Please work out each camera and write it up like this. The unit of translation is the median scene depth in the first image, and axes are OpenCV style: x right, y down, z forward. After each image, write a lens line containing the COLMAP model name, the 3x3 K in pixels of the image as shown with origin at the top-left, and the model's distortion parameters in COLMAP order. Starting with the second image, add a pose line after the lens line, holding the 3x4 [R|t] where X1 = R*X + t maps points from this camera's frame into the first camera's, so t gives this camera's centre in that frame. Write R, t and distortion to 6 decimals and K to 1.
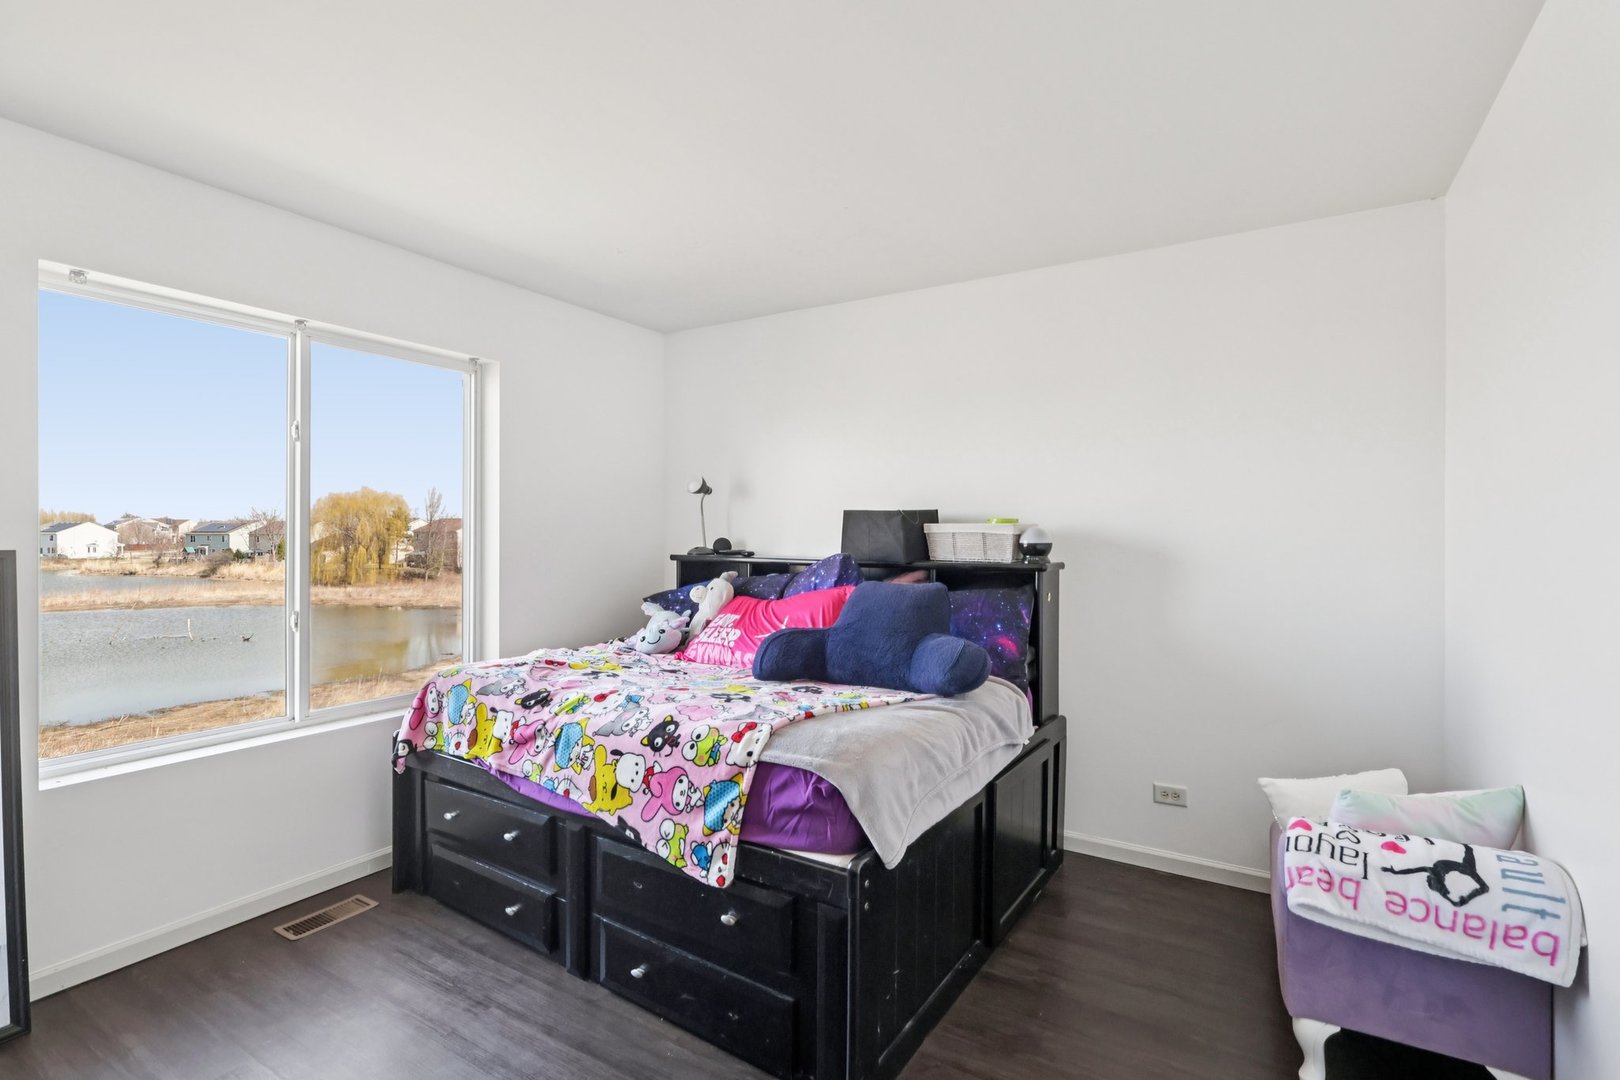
lens RADIAL K [[755.7, 0, 809.9], [0, 755.7, 546.7], [0, 0, 1]] dist [-0.001629, -0.000160]
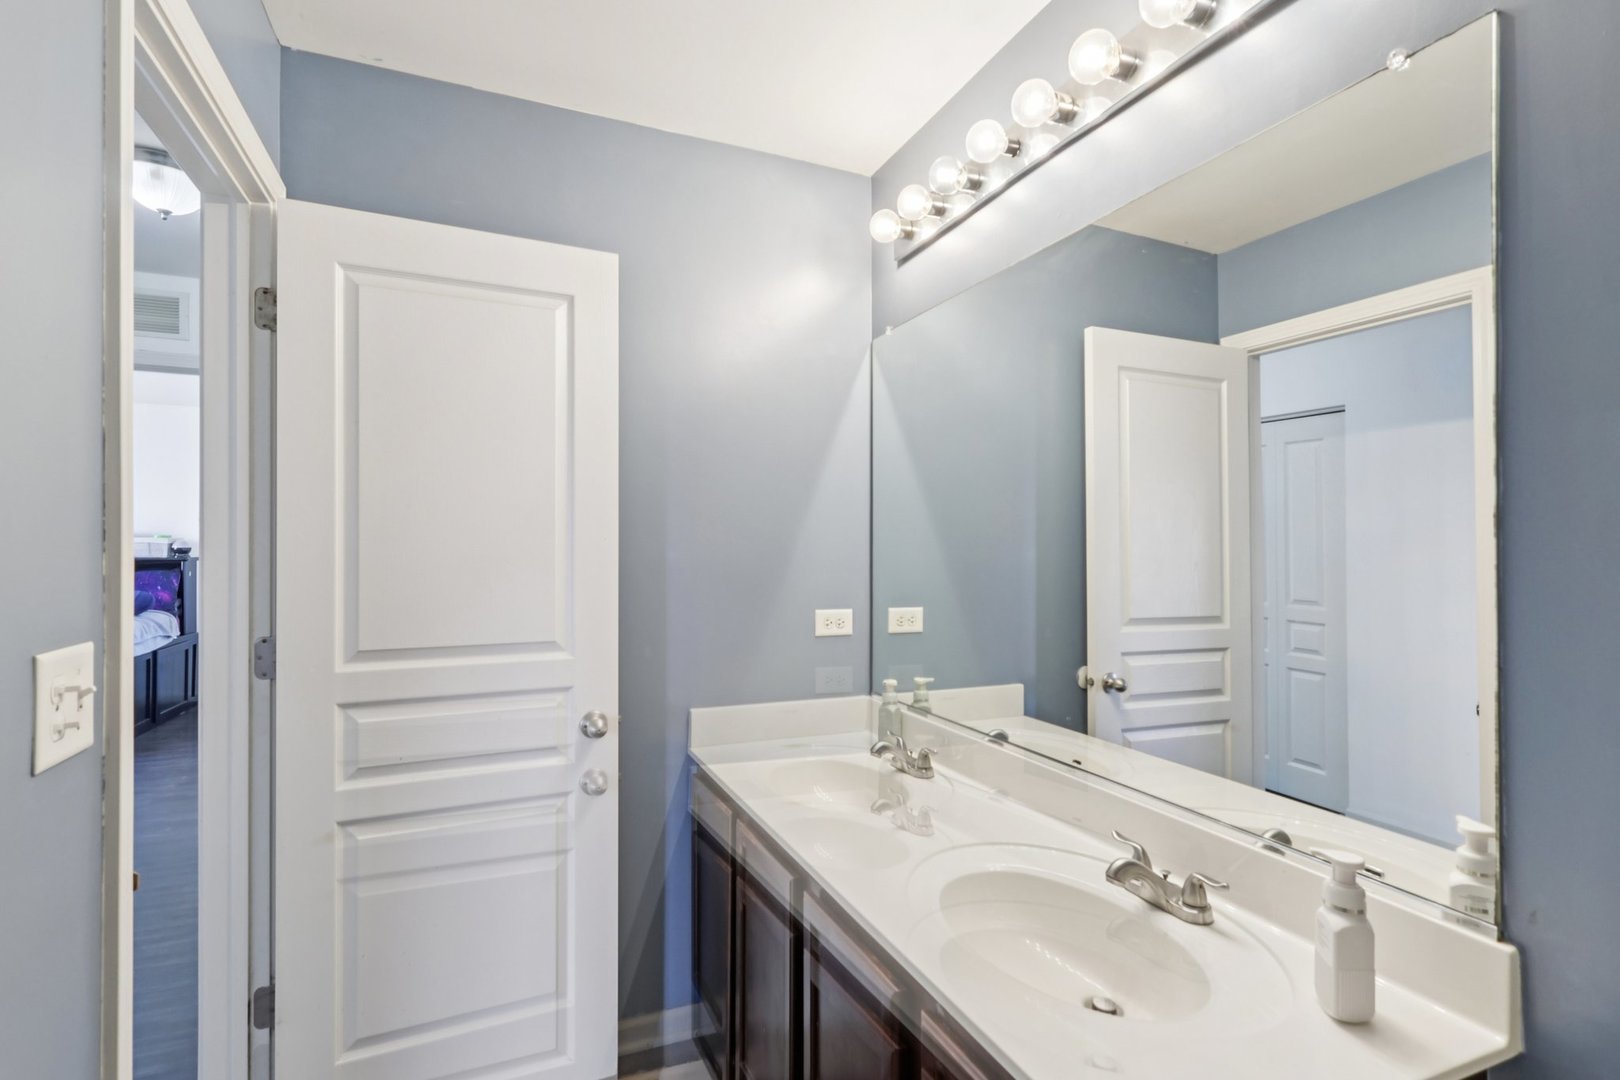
lens RADIAL K [[755.7, 0, 804.5], [0, 755.7, 537.9], [0, 0, 1]] dist [-0.001629, -0.000160]
pose [[0.576375, 0.001080, 0.817184, -0.405378], [0.002244, 0.999993, -0.002905, -0.021884], [-0.817182, 0.003508, 0.576369, -1.579036]]
